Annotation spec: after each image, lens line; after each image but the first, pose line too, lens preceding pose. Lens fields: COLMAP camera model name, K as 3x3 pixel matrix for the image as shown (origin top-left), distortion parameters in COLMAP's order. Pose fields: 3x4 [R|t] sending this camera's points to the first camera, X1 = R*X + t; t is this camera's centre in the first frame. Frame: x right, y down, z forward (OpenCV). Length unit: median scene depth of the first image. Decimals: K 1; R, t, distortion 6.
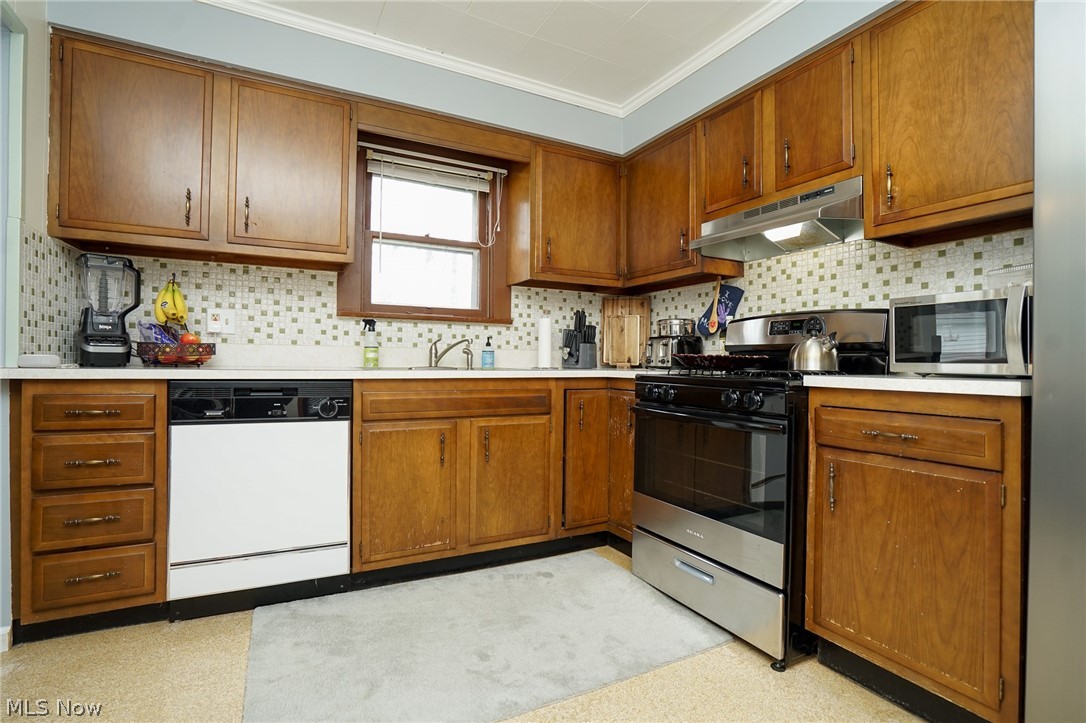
lens RADIAL K [[511.4, 0, 542.2], [0, 511.4, 358.0], [0, 0, 1]] dist [-0.057855, 0.024344]
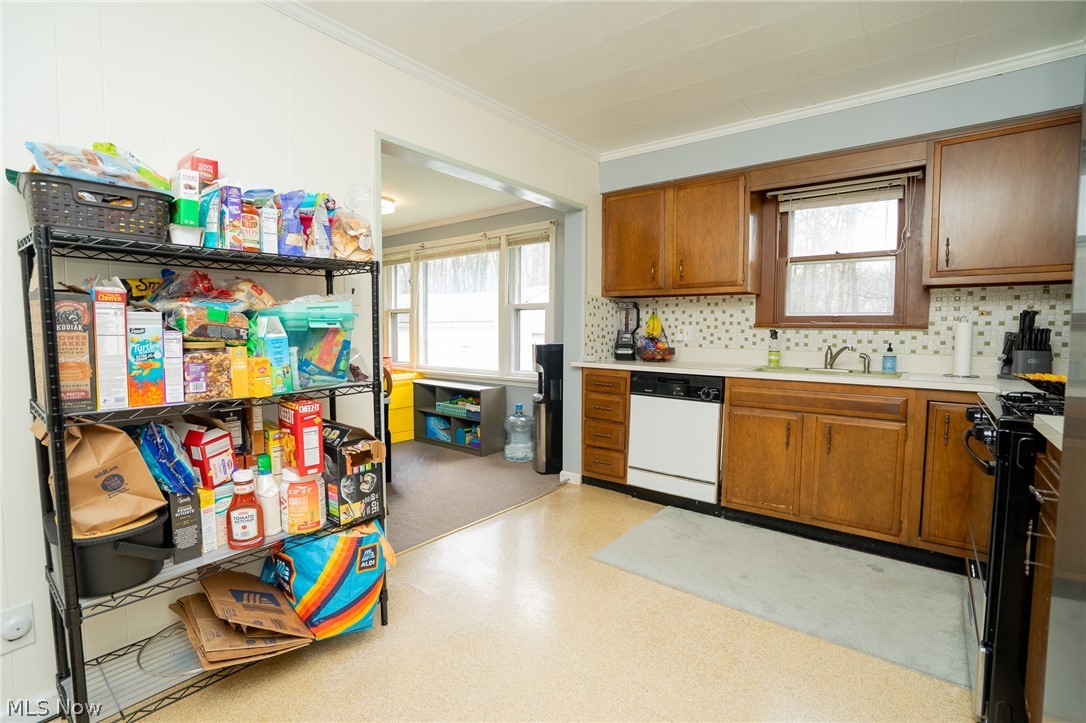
lens RADIAL K [[511.4, 0, 542.2], [0, 511.4, 358.0], [0, 0, 1]] dist [-0.057855, 0.024344]
pose [[0.407691, 0.042124, -0.912148, 0.672625], [-0.000700, 0.998949, 0.045819, -0.070135], [0.913120, -0.018042, 0.407292, -0.078620]]
